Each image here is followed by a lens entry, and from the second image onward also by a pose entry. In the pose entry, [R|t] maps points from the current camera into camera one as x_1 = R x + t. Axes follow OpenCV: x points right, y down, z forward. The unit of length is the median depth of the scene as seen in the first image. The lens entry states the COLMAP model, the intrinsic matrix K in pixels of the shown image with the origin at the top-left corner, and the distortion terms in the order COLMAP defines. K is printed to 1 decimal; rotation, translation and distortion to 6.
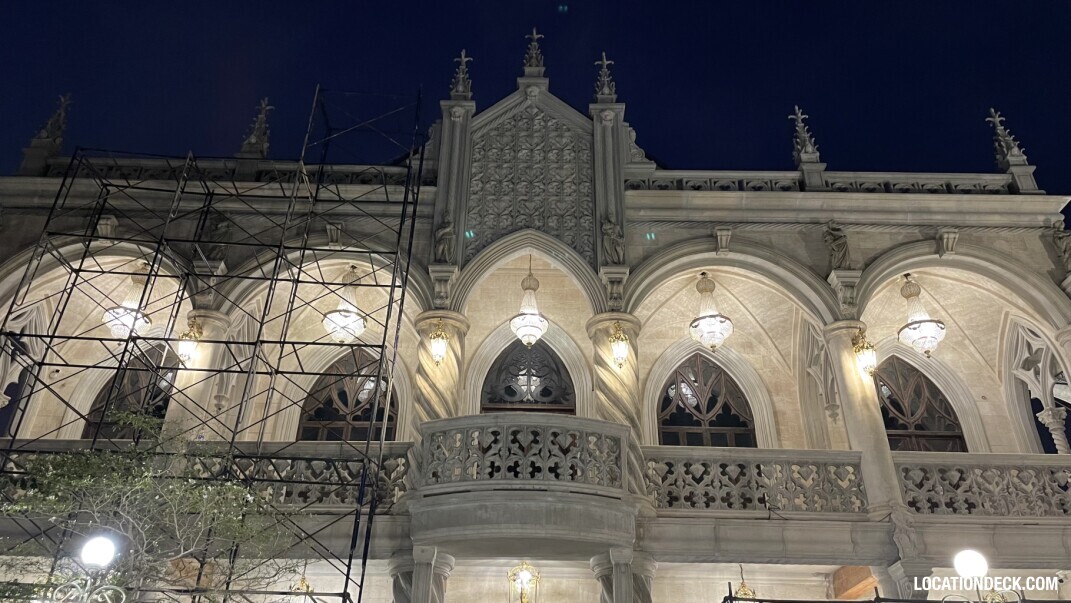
lens RADIAL K [[818.7, 0, 539.7], [0, 818.7, 286.4], [0, 0, 1]] dist [0.101731, -0.136233]
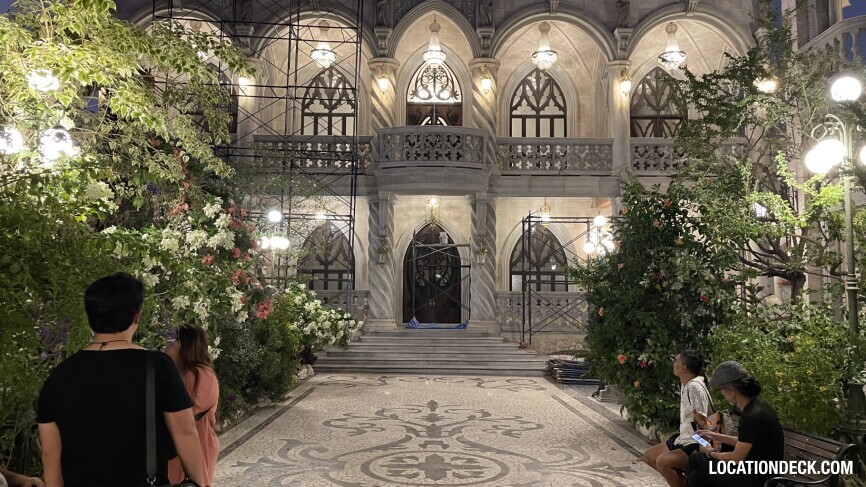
lens RADIAL K [[662.0, 0, 433.8], [0, 662.0, 241.4], [0, 0, 1]] dist [0.101731, -0.136233]
pose [[0.999902, -0.001853, -0.013855, 0.003960], [0.007871, 0.893747, 0.448502, -0.245109], [0.011551, -0.448567, 0.893674, -0.405827]]
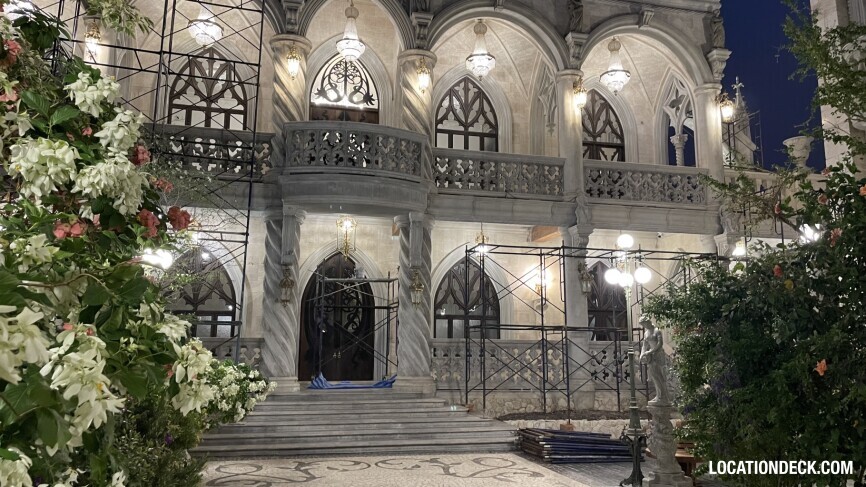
lens RADIAL K [[662.0, 0, 439.3], [0, 662.0, 245.7], [0, 0, 1]] dist [0.101731, -0.136233]
pose [[0.974153, 0.032701, 0.223508, -0.116311], [-0.116301, 0.920851, 0.372166, -0.084868], [-0.193648, -0.388541, 0.900853, -0.150158]]
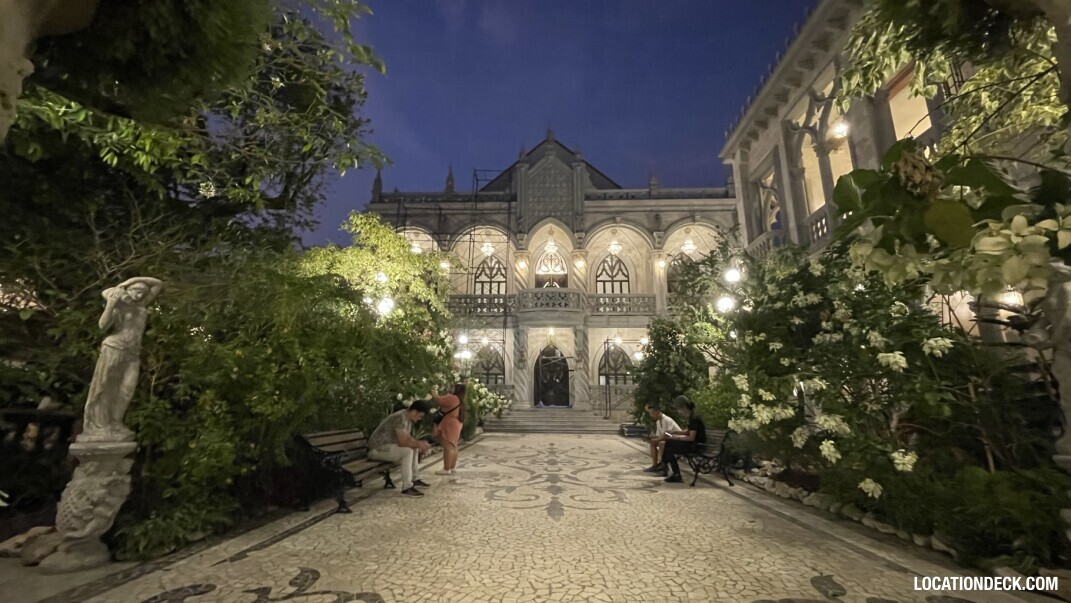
lens RADIAL K [[440.9, 0, 533.2], [0, 440.9, 301.9], [0, 0, 1]] dist [-0.004610, -0.000807]
pose [[0.998234, -0.017352, -0.056806, 0.010303], [0.034954, 0.944852, 0.325626, -0.308149], [0.048023, -0.327036, 0.943791, -0.573424]]
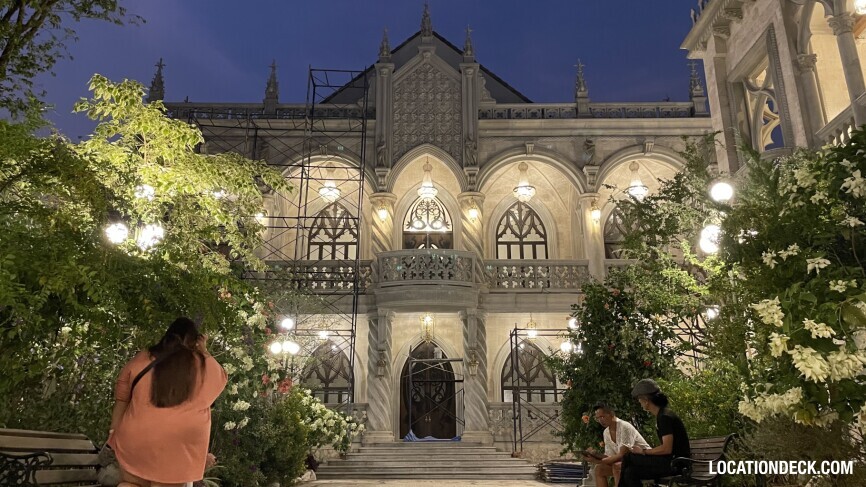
lens RADIAL K [[662.0, 0, 433.1], [0, 662.0, 239.7], [0, 0, 1]] dist [0.101731, -0.136233]
pose [[0.999853, -0.016350, -0.005226, 0.006639], [0.017138, 0.967921, 0.250668, -0.249234], [0.000960, -0.250720, 0.968059, -0.545496]]
